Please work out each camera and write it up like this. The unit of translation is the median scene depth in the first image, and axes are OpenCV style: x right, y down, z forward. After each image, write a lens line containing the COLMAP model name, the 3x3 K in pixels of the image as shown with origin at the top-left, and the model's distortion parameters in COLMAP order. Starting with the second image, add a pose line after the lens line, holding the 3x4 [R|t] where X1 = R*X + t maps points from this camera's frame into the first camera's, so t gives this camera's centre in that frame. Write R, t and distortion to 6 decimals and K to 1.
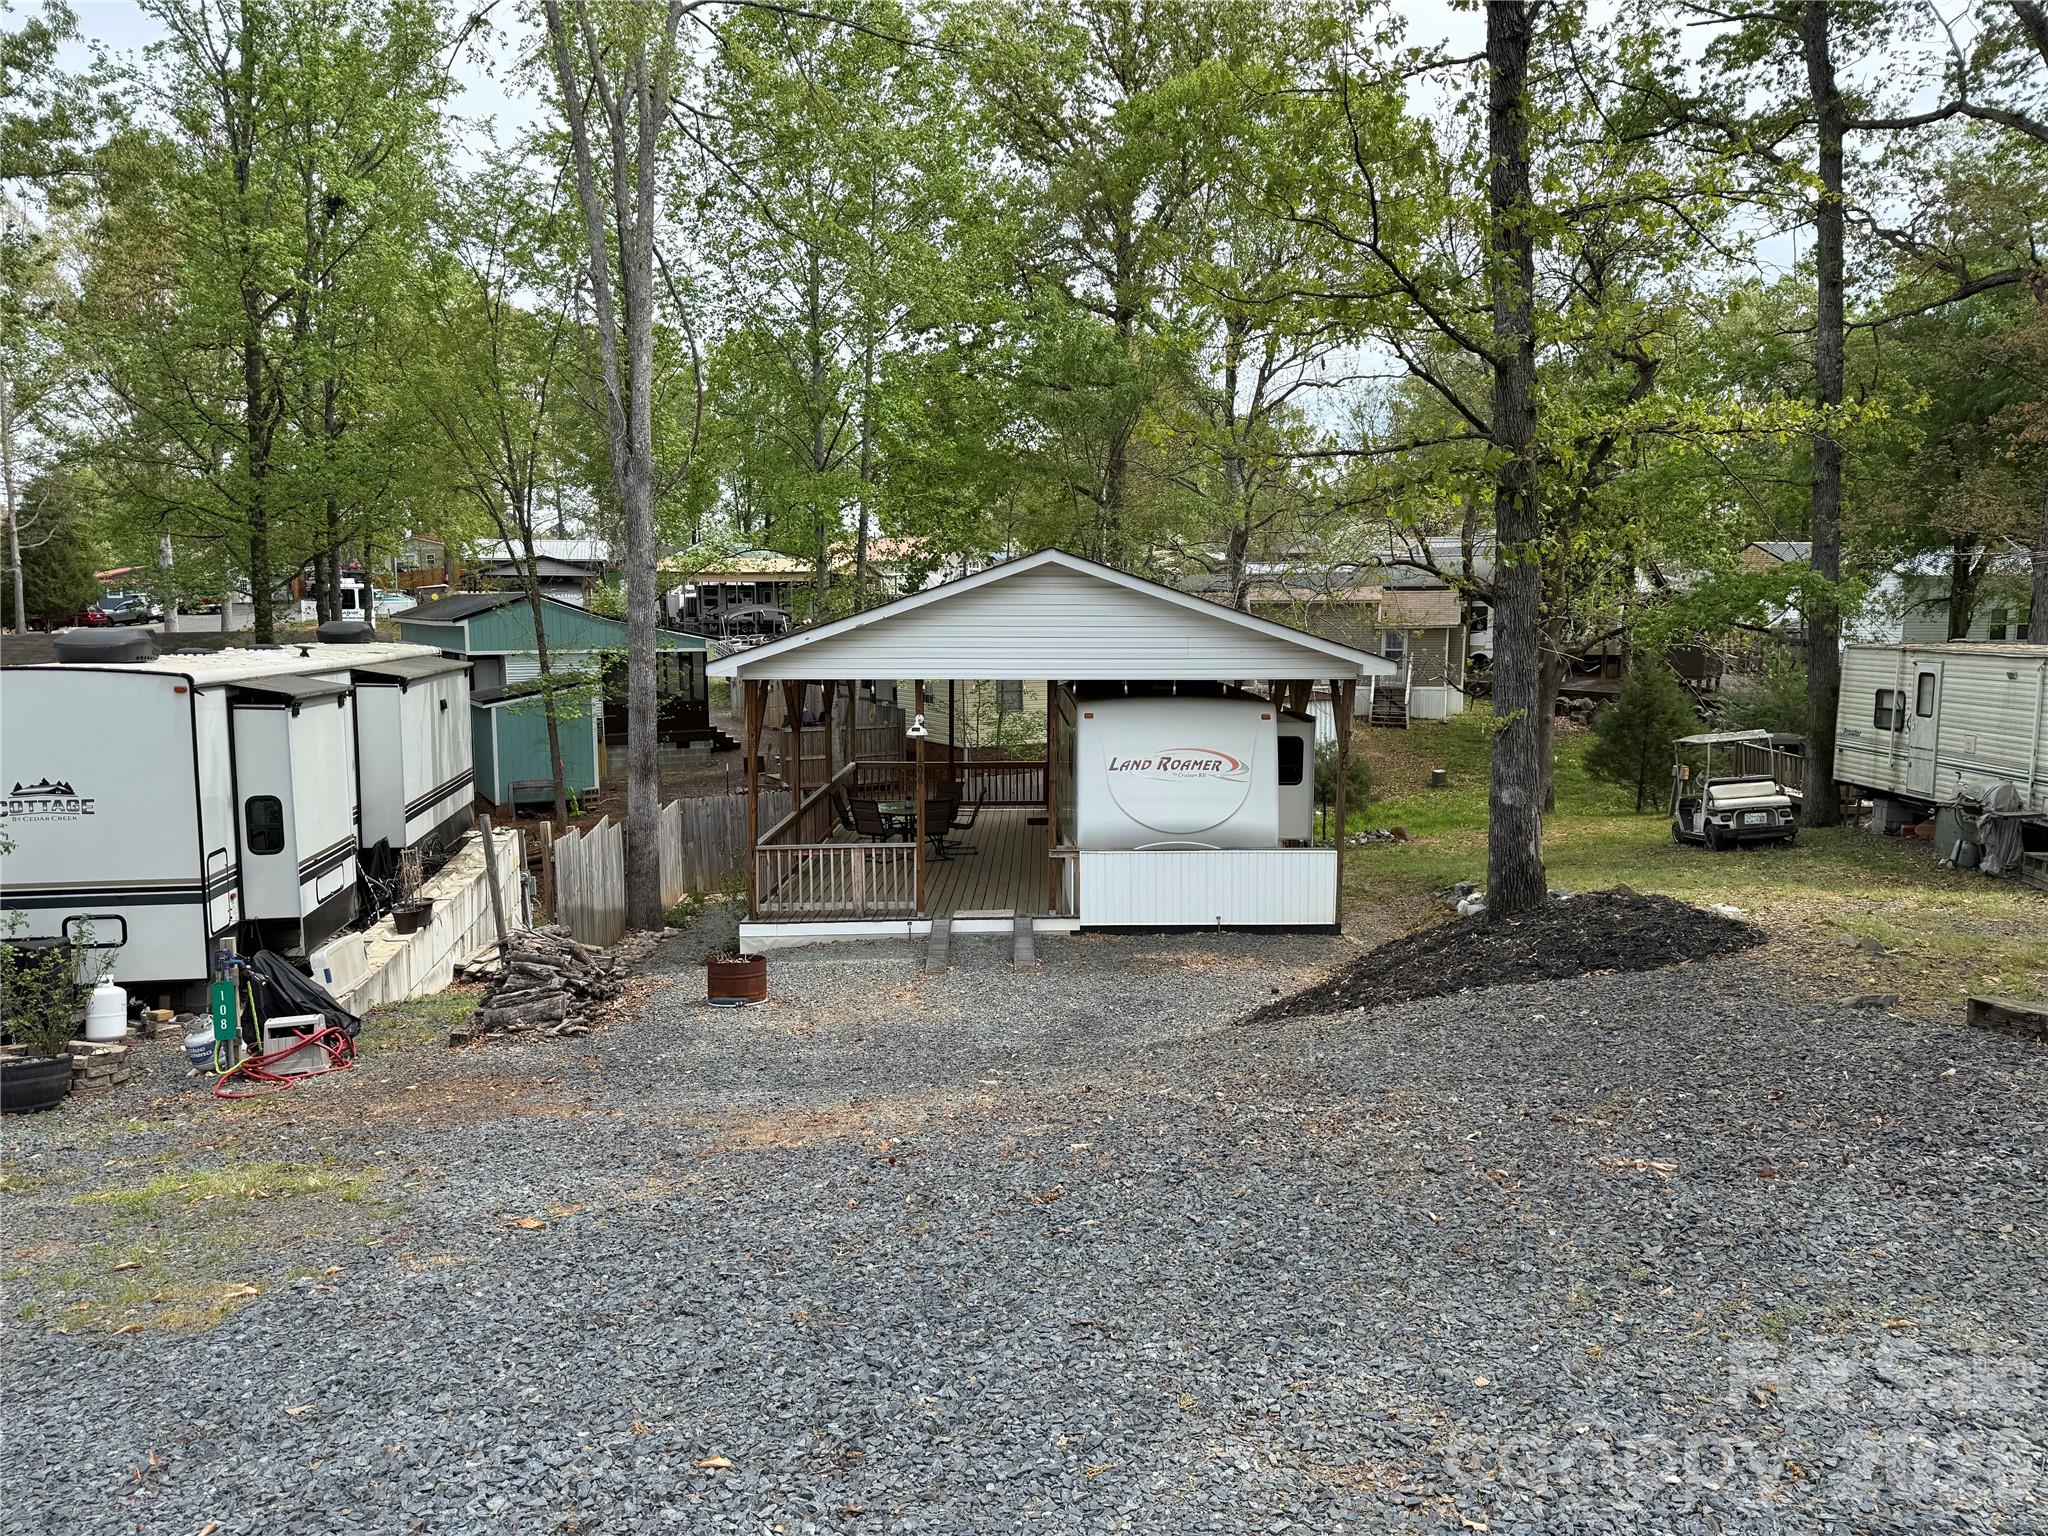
lens RADIAL K [[1436.5, 0, 1017.3], [0, 1436.5, 770.1], [0, 0, 1]] dist [0.042520, -0.038127]
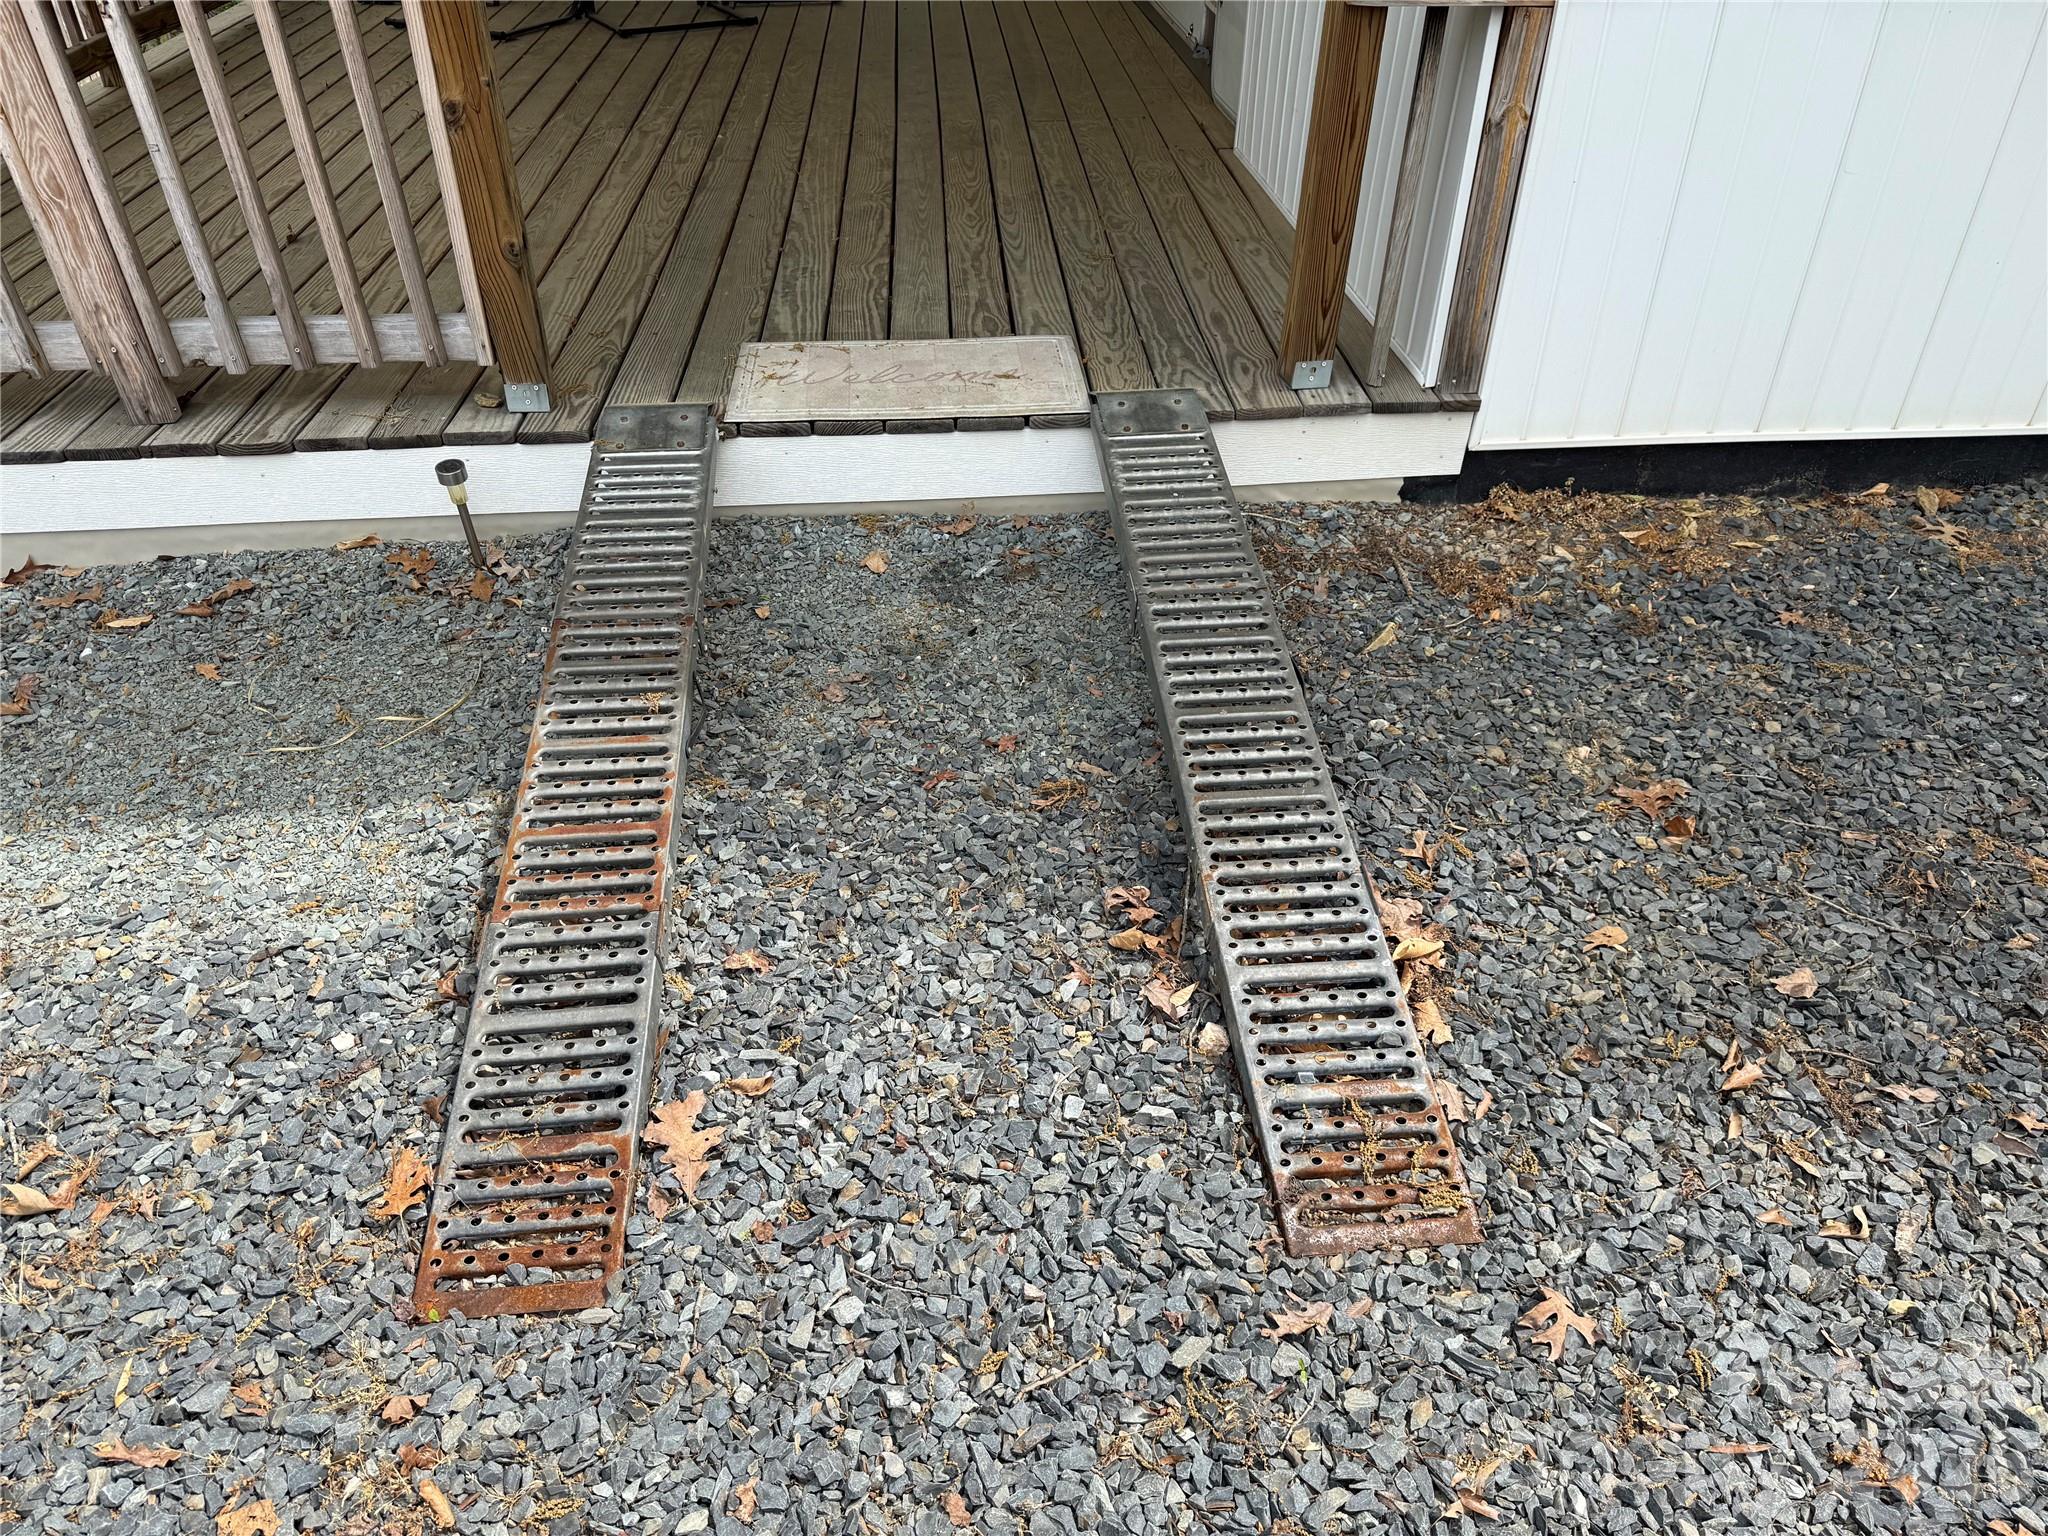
lens RADIAL K [[1436.5, 0, 1020.0], [0, 1436.5, 768.3], [0, 0, 1]] dist [0.042520, -0.038127]
pose [[0.996452, -0.038323, 0.074928, -0.024505], [-0.004055, 0.867412, 0.497574, 0.053553], [-0.084062, -0.496113, 0.864179, 0.816176]]
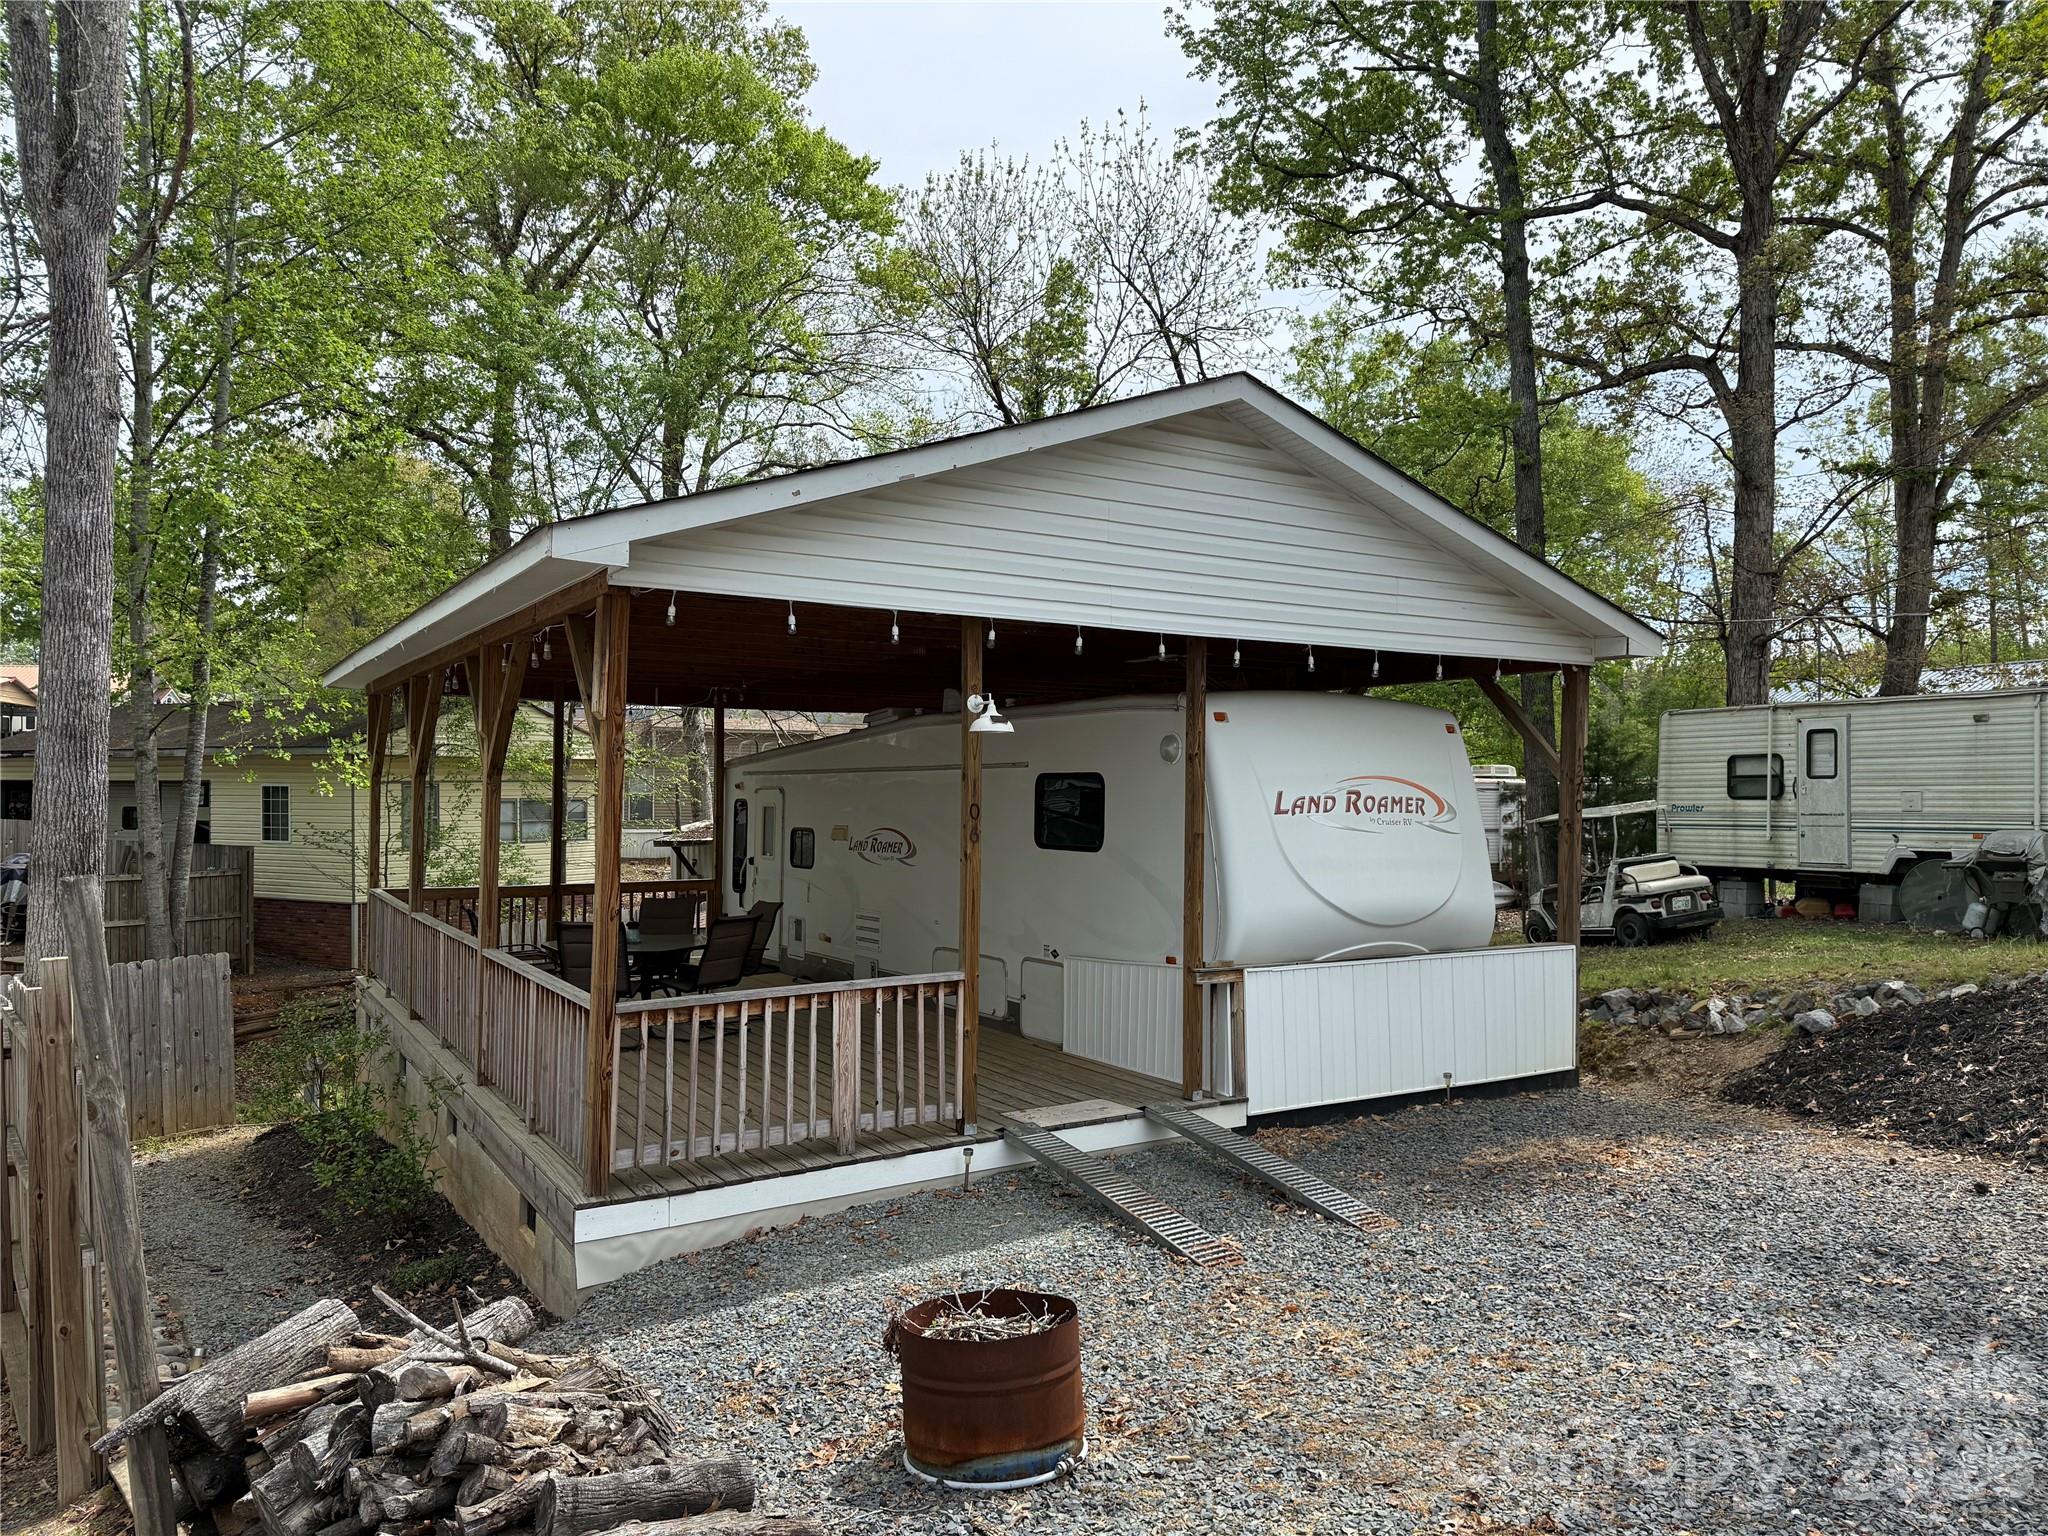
lens RADIAL K [[1436.5, 0, 1032.4], [0, 1436.5, 777.1], [0, 0, 1]] dist [0.042520, -0.038127]
pose [[0.848860, 0.013613, 0.528442, -0.290413], [0.052992, 0.992441, -0.110690, 0.039838], [-0.525954, 0.121963, 0.841723, 0.577765]]
